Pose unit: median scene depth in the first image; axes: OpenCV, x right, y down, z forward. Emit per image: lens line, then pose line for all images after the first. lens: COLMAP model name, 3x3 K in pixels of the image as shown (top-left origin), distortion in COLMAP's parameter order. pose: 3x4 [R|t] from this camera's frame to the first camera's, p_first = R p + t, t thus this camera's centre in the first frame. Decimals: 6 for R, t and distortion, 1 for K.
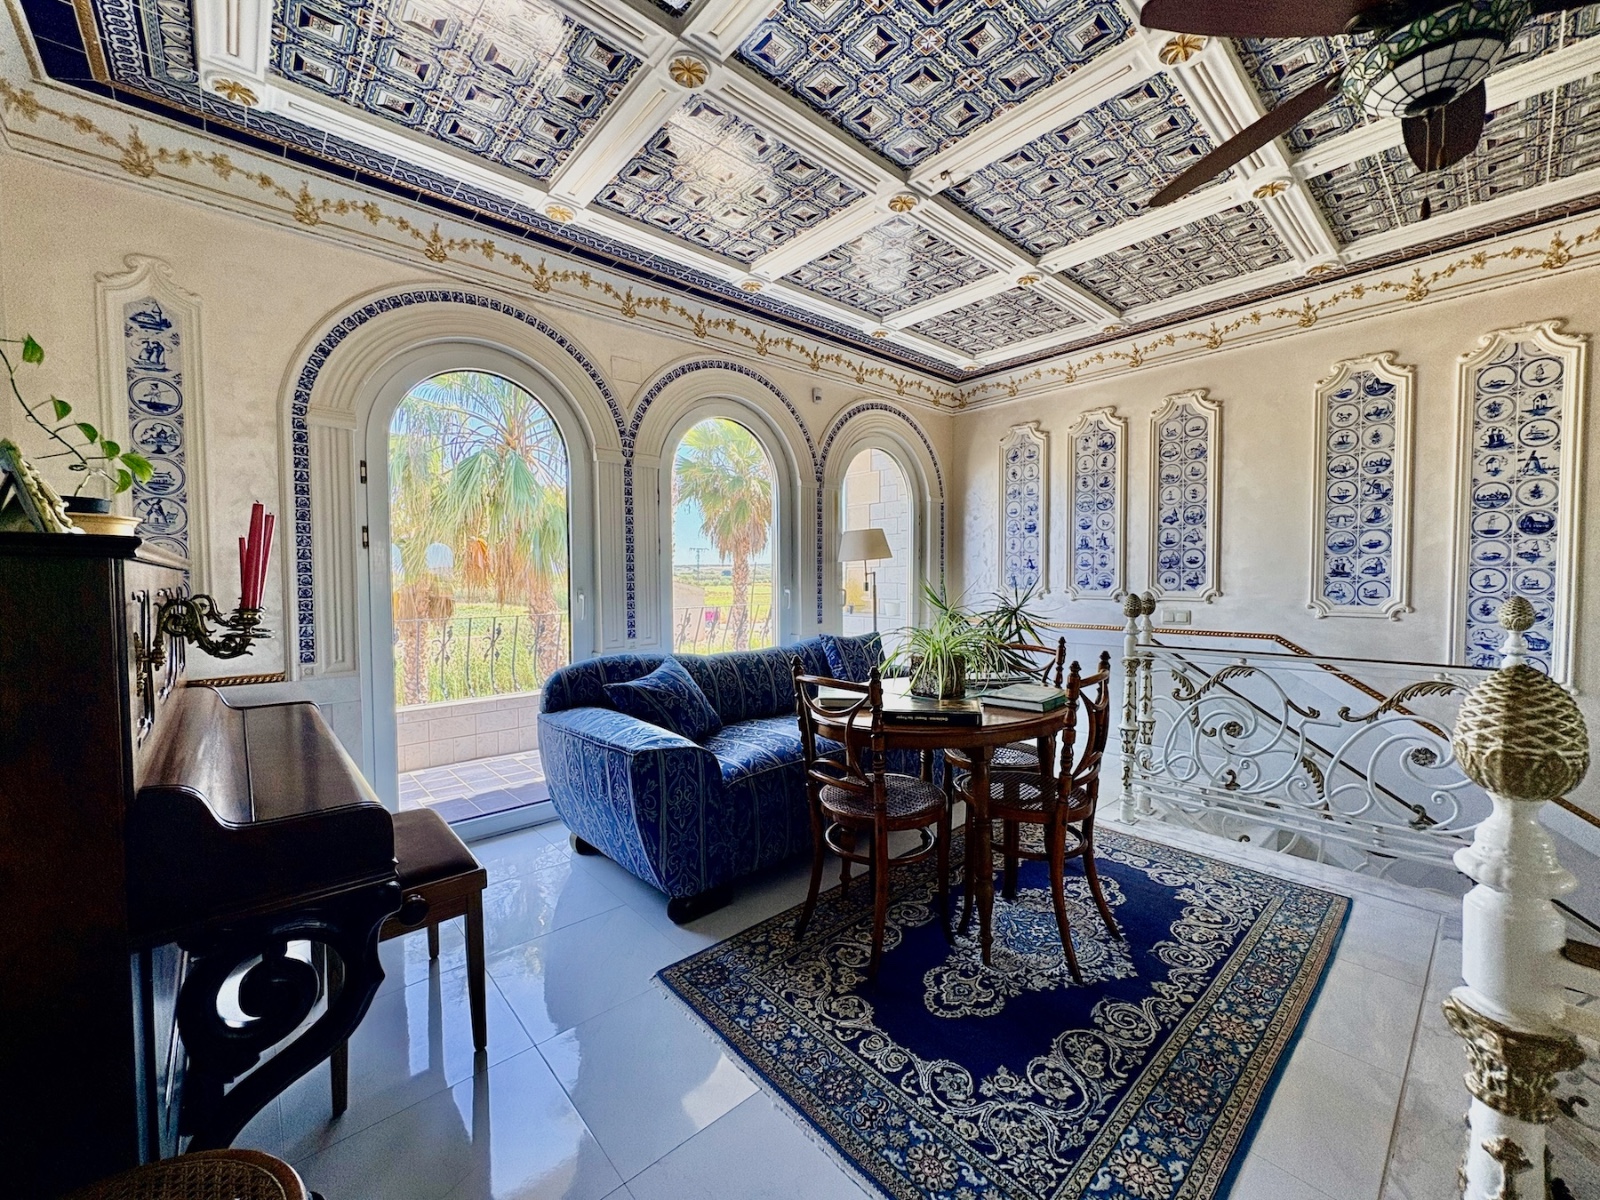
lens RADIAL K [[636.5, 0, 801.1], [0, 636.5, 601.7], [0, 0, 1]] dist [-0.000104, 0.000370]
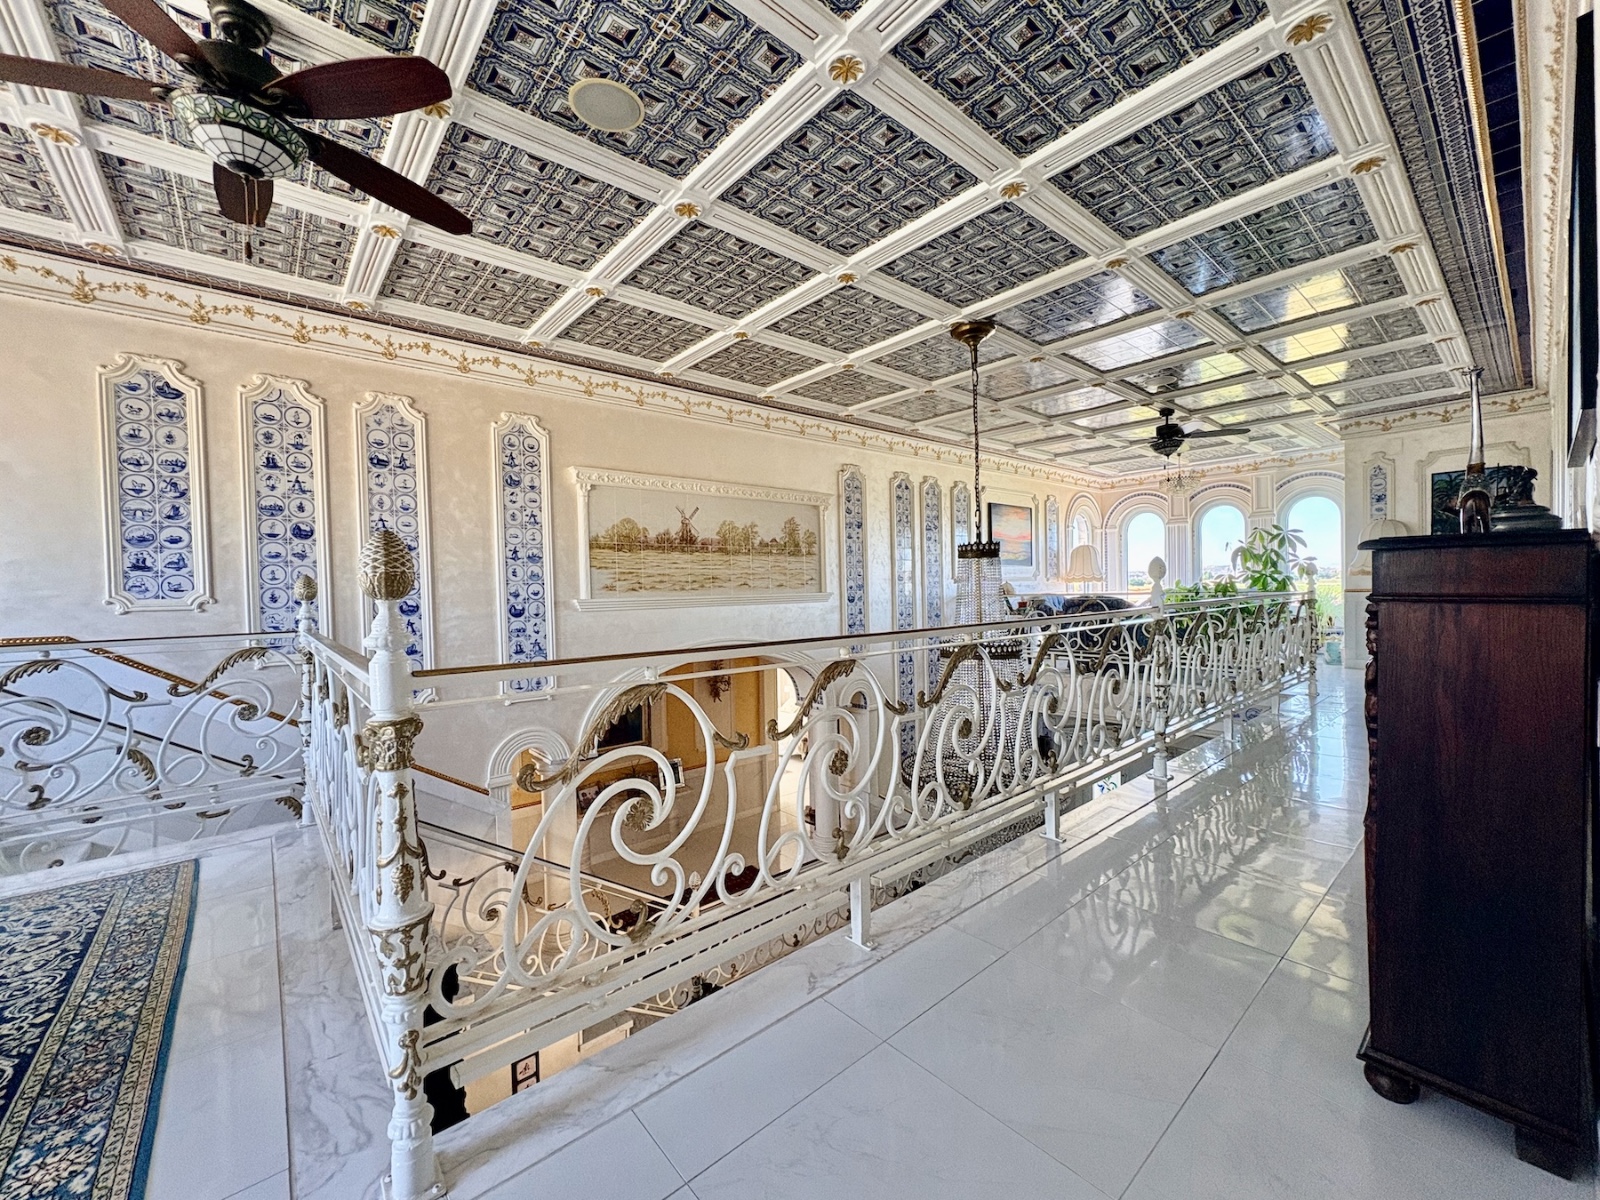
lens RADIAL K [[636.5, 0, 801.1], [0, 636.5, 601.7], [0, 0, 1]] dist [-0.000104, 0.000370]
pose [[0.021183, -0.012271, 0.999700, -0.139908], [0.062766, 0.997969, 0.010920, 0.071416], [-0.997803, 0.062516, 0.021911, -0.048093]]
